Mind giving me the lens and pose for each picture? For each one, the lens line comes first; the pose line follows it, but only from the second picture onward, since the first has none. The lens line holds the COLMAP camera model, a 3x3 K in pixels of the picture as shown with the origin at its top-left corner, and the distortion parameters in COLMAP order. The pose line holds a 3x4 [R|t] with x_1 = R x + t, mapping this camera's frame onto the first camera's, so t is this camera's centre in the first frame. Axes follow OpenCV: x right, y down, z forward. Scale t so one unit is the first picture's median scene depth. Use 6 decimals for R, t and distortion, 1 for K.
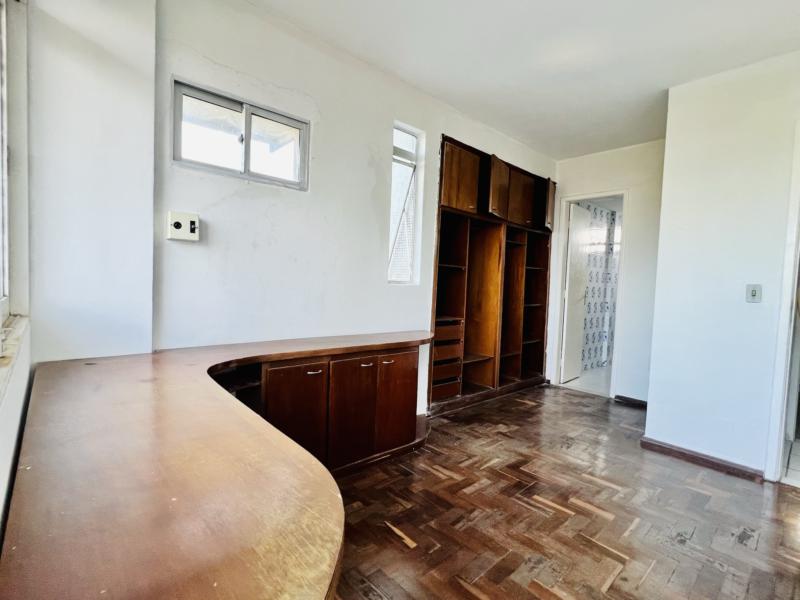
lens RADIAL K [[378.6, 0, 397.6], [0, 378.6, 300.1], [0, 0, 1]] dist [0.003579, 0.000078]
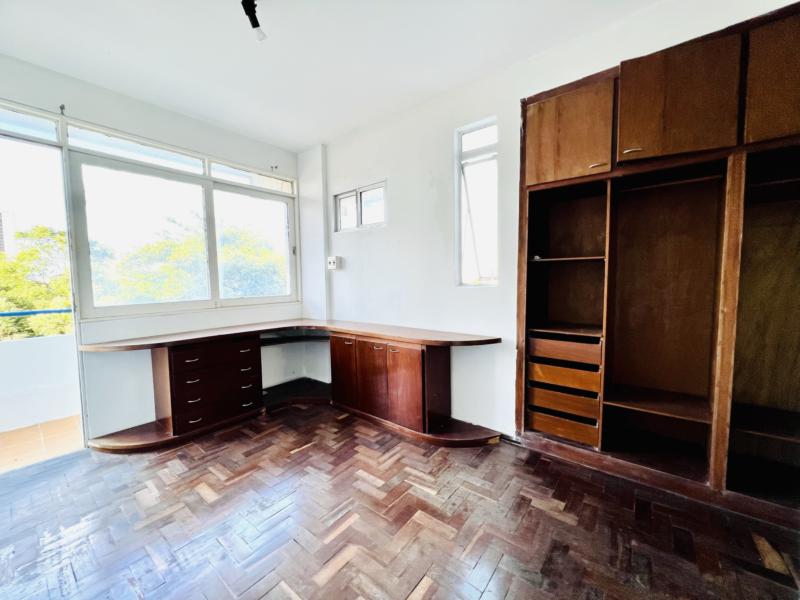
lens RADIAL K [[318.8, 0, 397.3], [0, 318.8, 298.4], [0, 0, 1]] dist [0.000034, 0.000030]
pose [[0.167518, 0.016600, -0.985729, 0.783102], [-0.028220, 0.999529, 0.012037, -0.014742], [0.985465, 0.025801, 0.167908, 0.657697]]
